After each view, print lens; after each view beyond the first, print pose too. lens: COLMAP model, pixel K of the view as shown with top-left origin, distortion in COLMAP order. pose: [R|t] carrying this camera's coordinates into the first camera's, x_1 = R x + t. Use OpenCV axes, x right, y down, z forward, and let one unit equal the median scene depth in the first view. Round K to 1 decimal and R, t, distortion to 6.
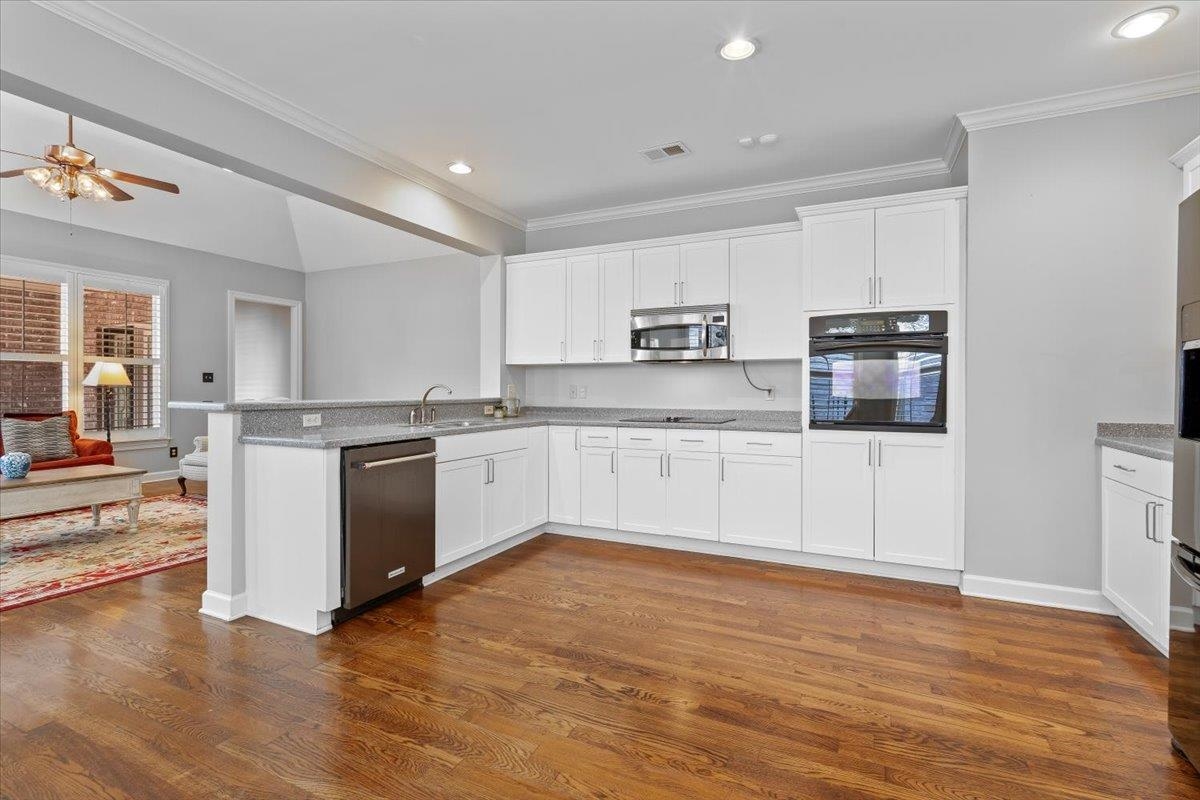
lens RADIAL K [[551.2, 0, 601.2], [0, 551.2, 391.1], [0, 0, 1]] dist [-0.003831, 0.001690]
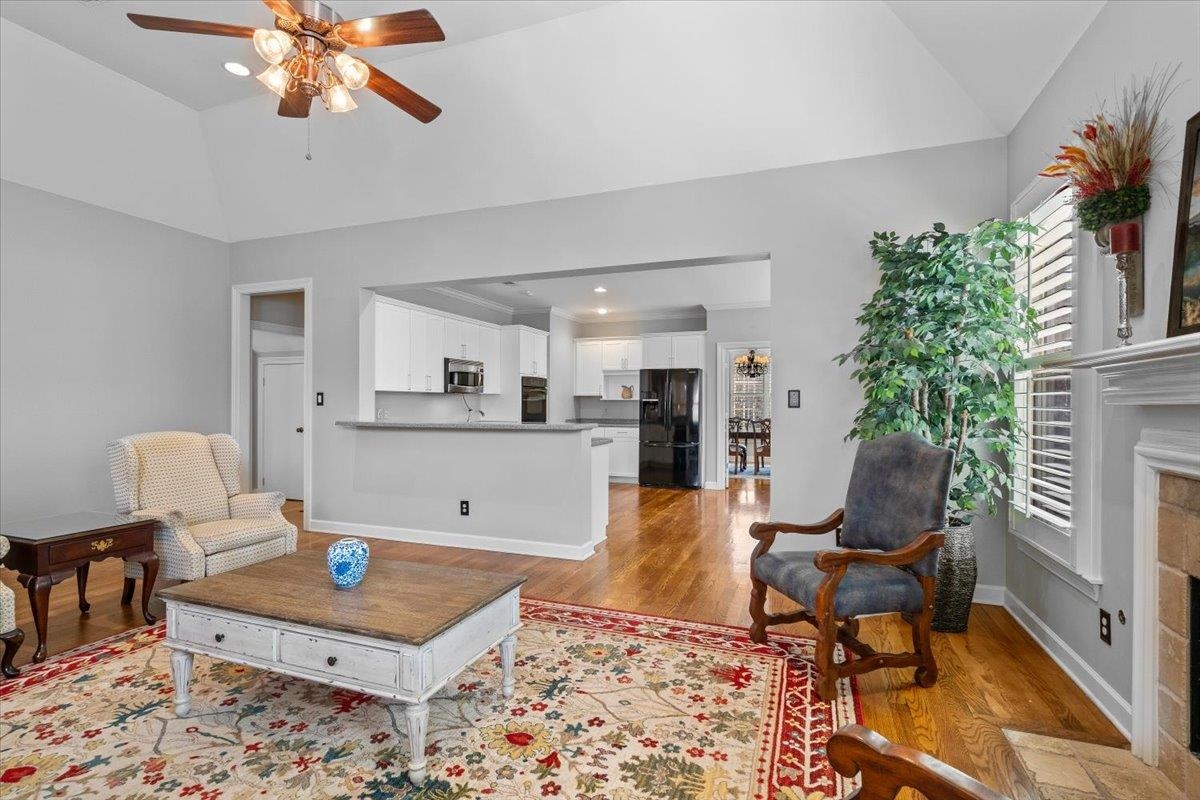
lens RADIAL K [[551.2, 0, 604.0], [0, 551.2, 392.3], [0, 0, 1]] dist [-0.003831, 0.001690]
pose [[-0.098418, 0.017582, 0.994990, -1.570087], [0.001726, 0.999845, -0.017497, -0.029558], [-0.995144, -0.000005, -0.098434, 0.775560]]
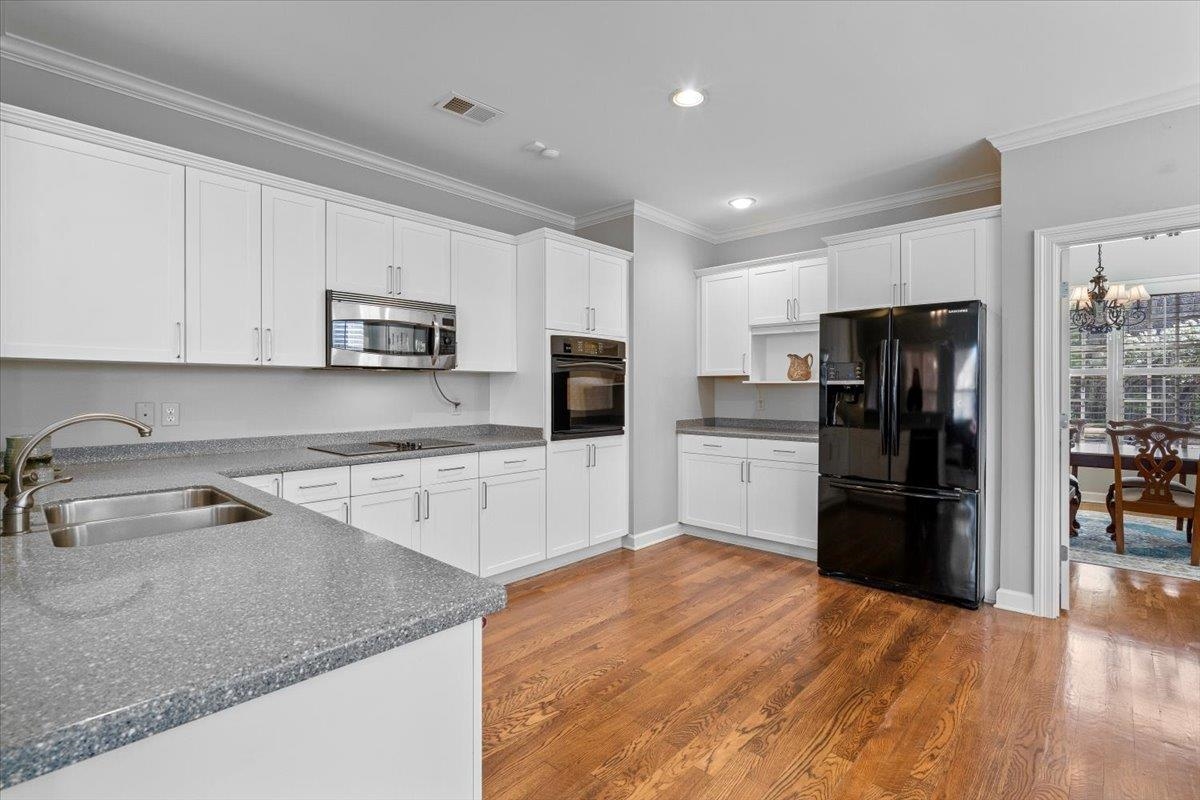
lens RADIAL K [[551.2, 0, 596.7], [0, 551.2, 395.9], [0, 0, 1]] dist [-0.003831, 0.001690]
pose [[0.294601, -0.011976, 0.955545, -0.525040], [0.004363, 0.999928, 0.011187, -0.025248], [-0.955610, 0.000873, 0.294632, 0.524176]]
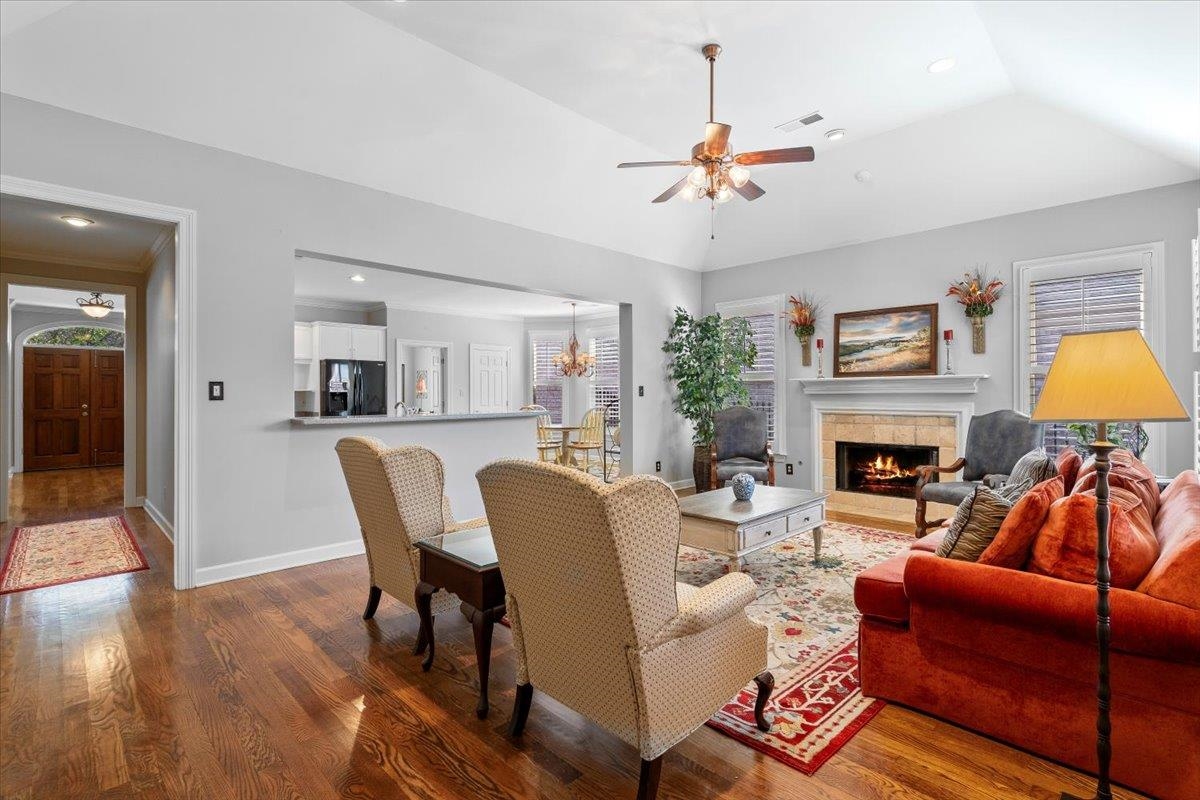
lens RADIAL K [[551.2, 0, 575.7], [0, 551.2, 390.5], [0, 0, 1]] dist [-0.003831, 0.001690]
pose [[-0.929638, 0.005390, 0.368434, -1.082063], [0.005076, 0.999985, -0.001822, -0.033370], [-0.368438, 0.000177, -0.929652, 1.941060]]
